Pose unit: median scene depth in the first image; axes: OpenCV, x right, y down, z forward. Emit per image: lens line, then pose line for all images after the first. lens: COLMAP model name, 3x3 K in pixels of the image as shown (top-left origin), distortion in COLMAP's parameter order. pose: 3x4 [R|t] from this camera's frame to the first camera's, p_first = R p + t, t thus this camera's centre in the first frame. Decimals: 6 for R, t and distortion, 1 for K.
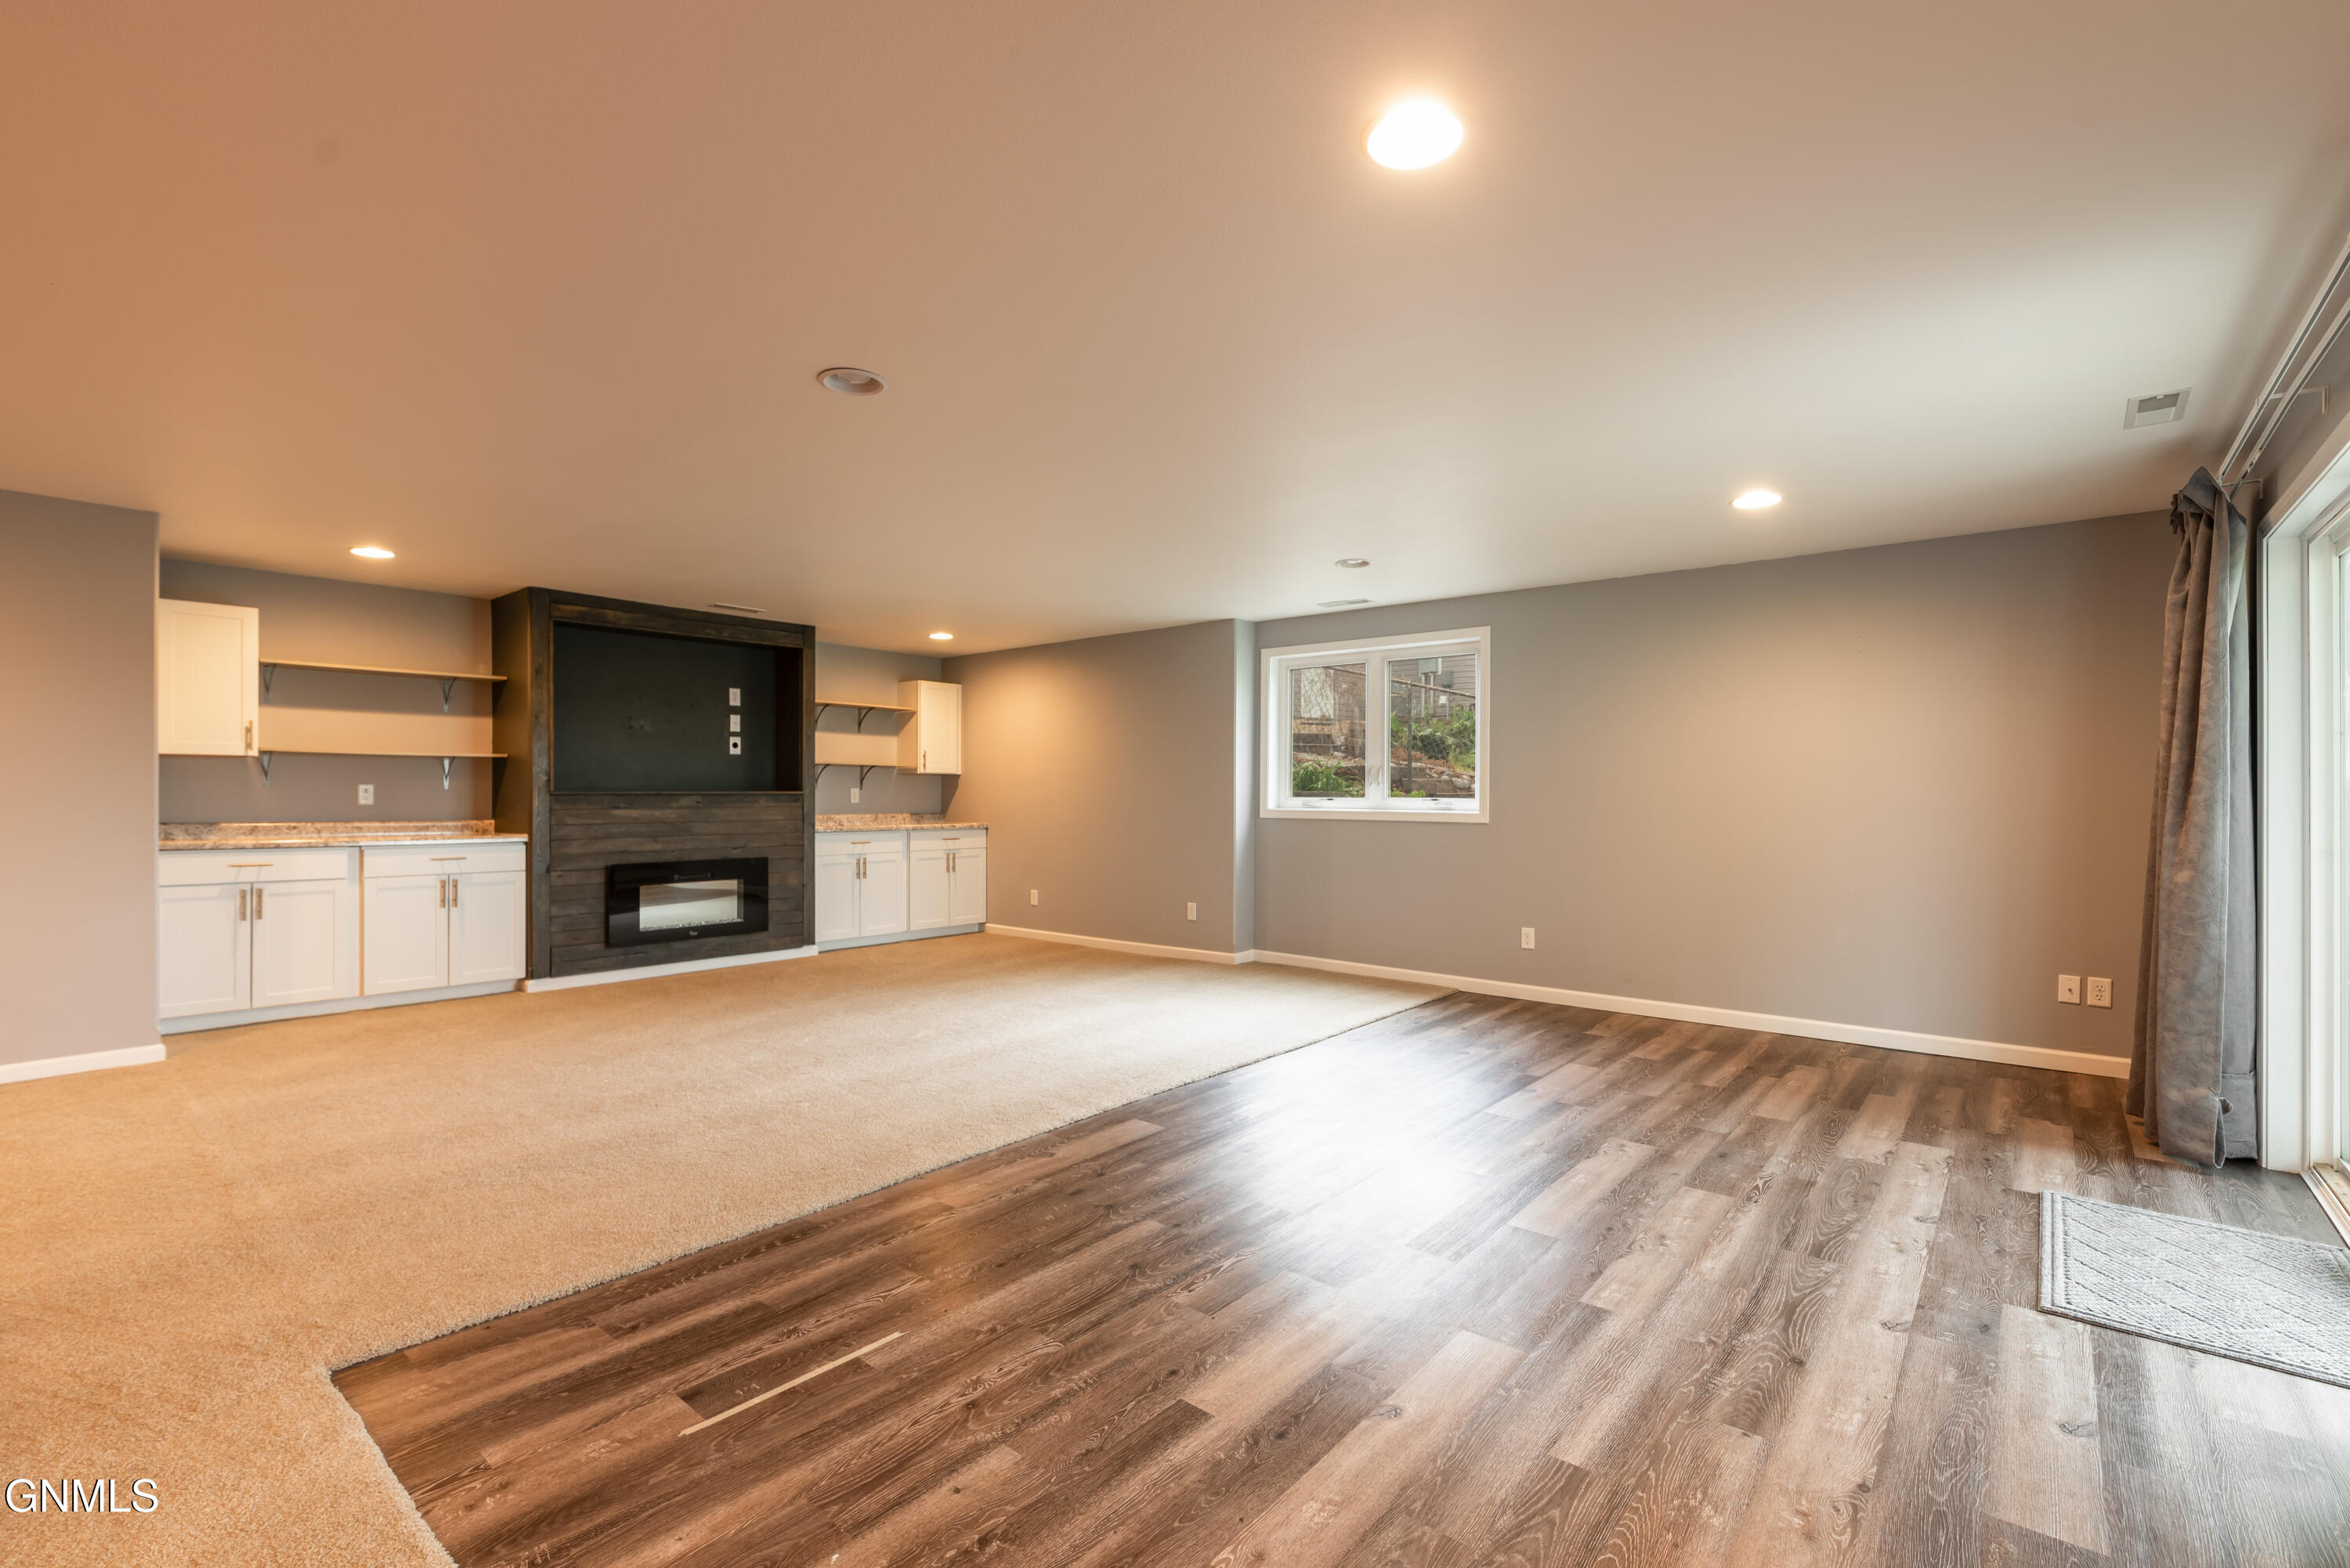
lens RADIAL K [[1024.7, 0, 1183.4], [0, 1024.7, 797.0], [0, 0, 1]] dist [-0.003327, -0.000613]
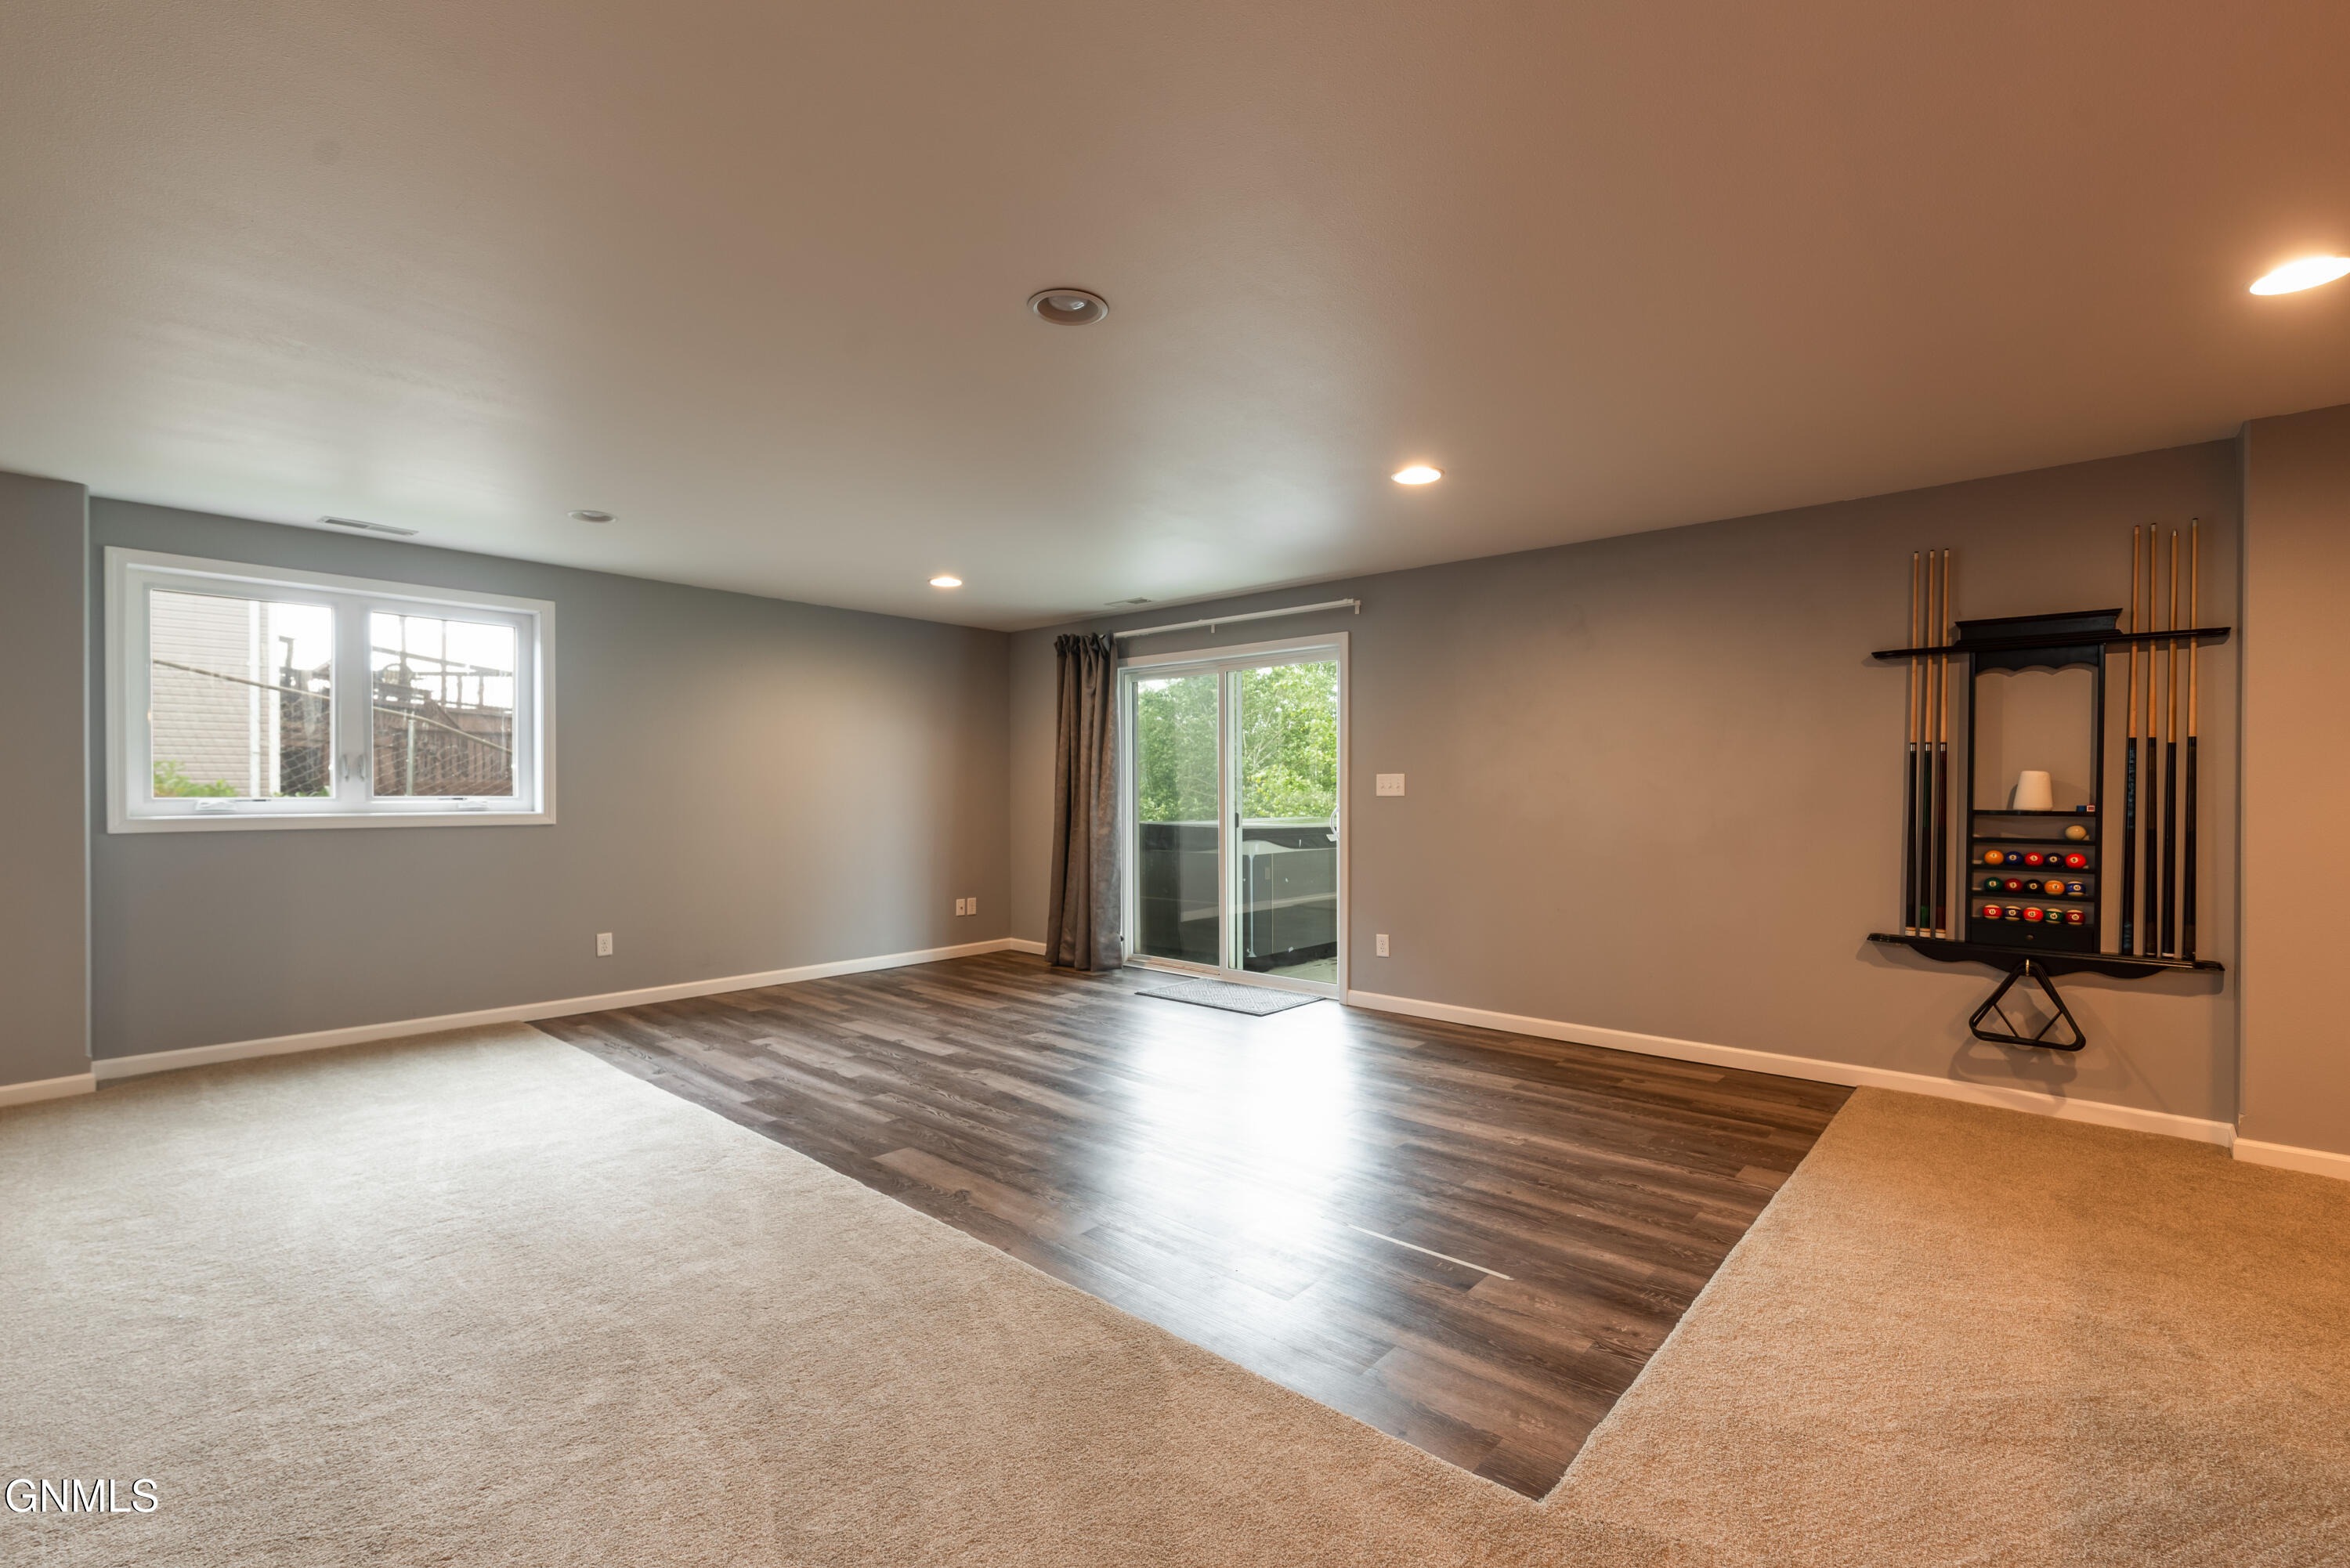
lens RADIAL K [[1024.7, 0, 1183.4], [0, 1024.7, 797.0], [0, 0, 1]] dist [-0.003327, -0.000613]
pose [[0.032771, -0.009741, 0.999415, -1.004923], [0.002696, 0.999950, 0.009658, -0.007406], [-0.999459, 0.002378, 0.032796, 0.760584]]
